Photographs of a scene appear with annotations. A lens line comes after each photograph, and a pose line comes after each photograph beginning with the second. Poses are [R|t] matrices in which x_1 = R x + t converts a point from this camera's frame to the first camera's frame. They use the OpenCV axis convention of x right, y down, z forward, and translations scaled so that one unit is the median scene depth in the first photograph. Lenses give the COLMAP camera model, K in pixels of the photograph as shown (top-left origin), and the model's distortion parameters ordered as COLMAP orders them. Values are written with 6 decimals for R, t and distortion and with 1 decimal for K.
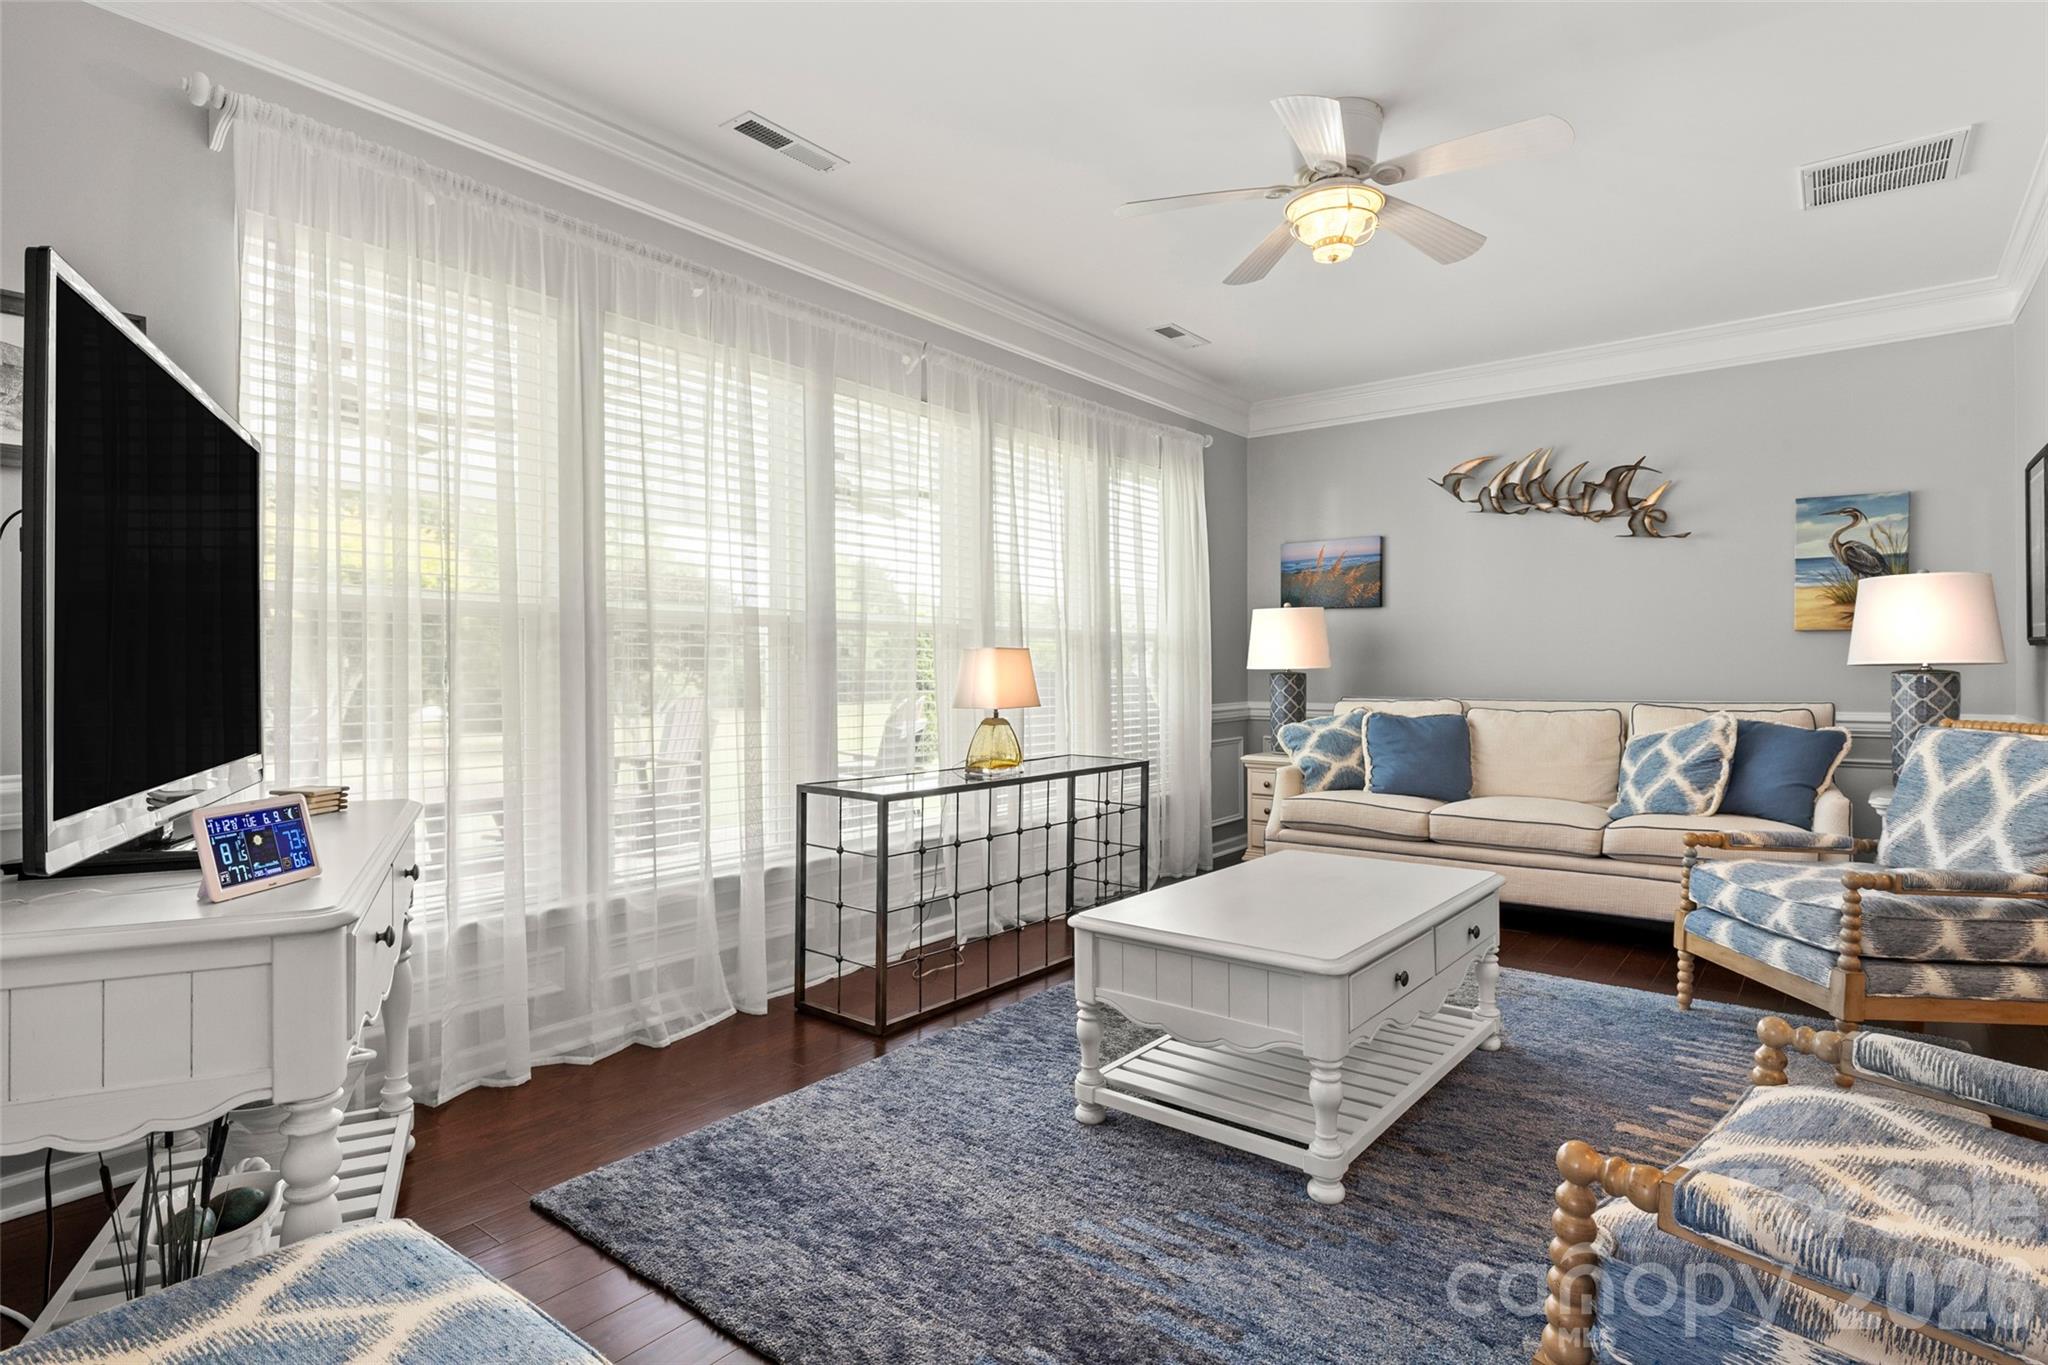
lens RADIAL K [[1045.5, 0, 1034.1], [0, 1045.5, 665.3], [0, 0, 1]] dist [-0.001755, -0.001024]
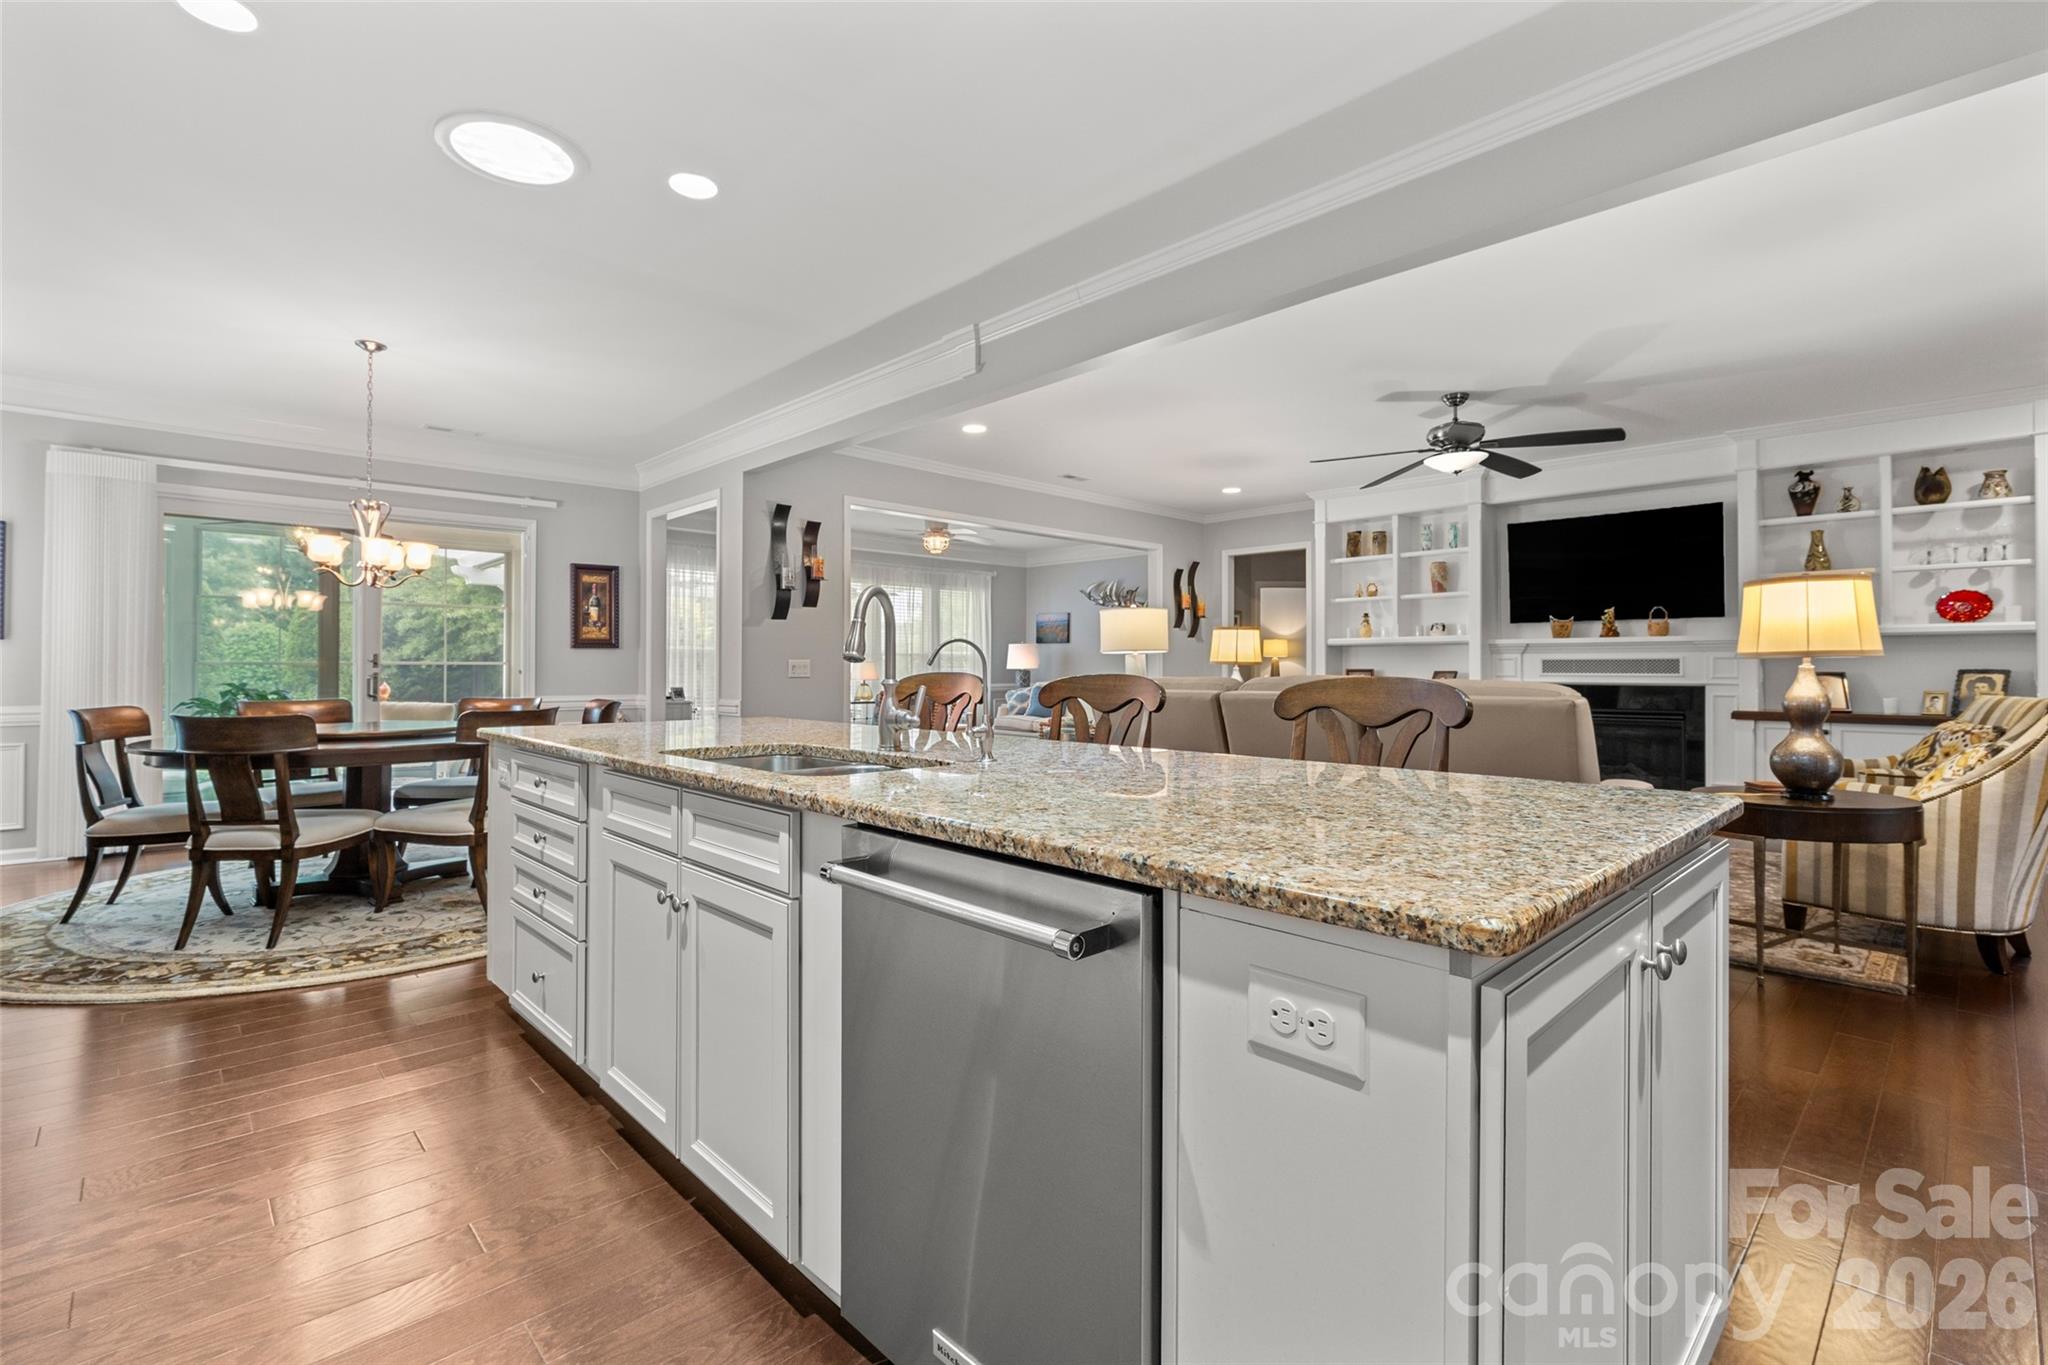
lens RADIAL K [[905.7, 0, 1027.0], [0, 905.7, 662.3], [0, 0, 1]] dist [-0.002427, 0.000198]
pose [[0.990333, 0.005550, -0.138598, 0.646937], [-0.006353, 0.999965, -0.005355, -0.000872], [0.138563, 0.006184, 0.990334, -1.275701]]
